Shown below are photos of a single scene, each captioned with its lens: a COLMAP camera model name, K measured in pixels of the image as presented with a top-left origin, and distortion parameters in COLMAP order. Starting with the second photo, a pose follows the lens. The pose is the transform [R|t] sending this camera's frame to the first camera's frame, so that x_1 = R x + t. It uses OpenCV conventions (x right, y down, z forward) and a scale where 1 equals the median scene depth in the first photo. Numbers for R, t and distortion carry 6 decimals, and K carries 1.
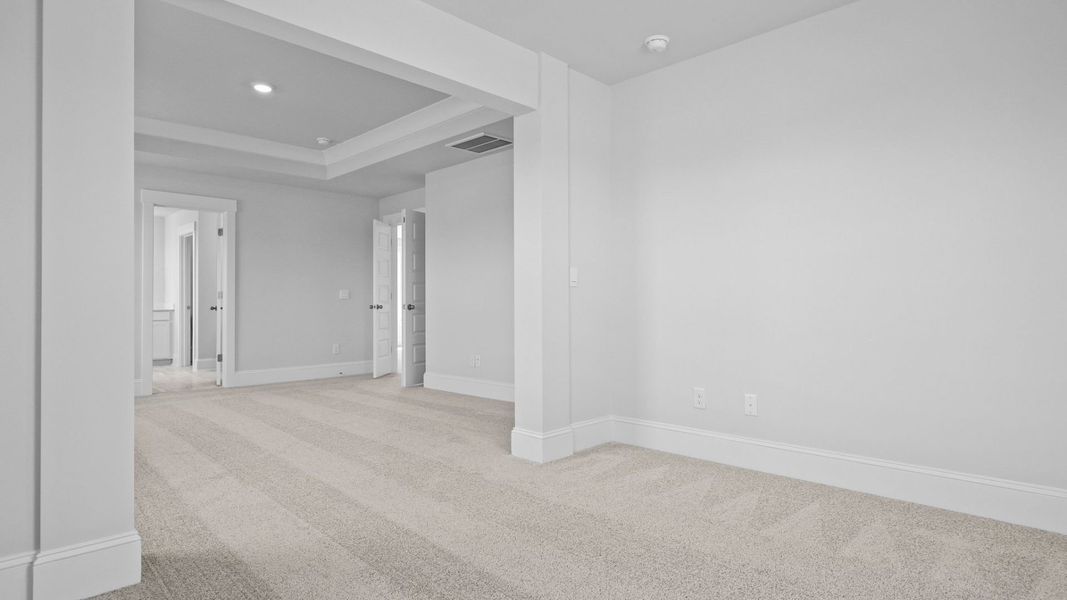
lens RADIAL K [[568.3, 0, 573.5], [0, 568.3, 301.7], [0, 0, 1]] dist [-0.001680, -0.000837]
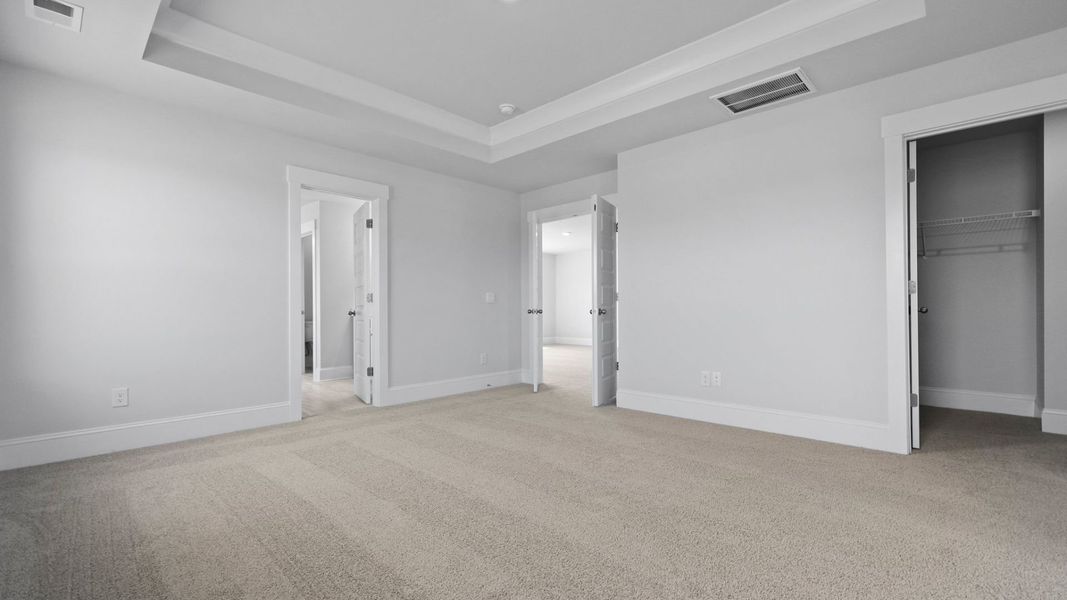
lens RADIAL K [[438.2, 0, 536.7], [0, 438.2, 311.0], [0, 0, 1]] dist [-0.000799, -0.000255]
pose [[0.999983, -0.000540, 0.005848, -0.377676], [0.000489, 0.999961, 0.008774, 0.002643], [-0.005852, -0.008771, 0.999944, 0.344324]]
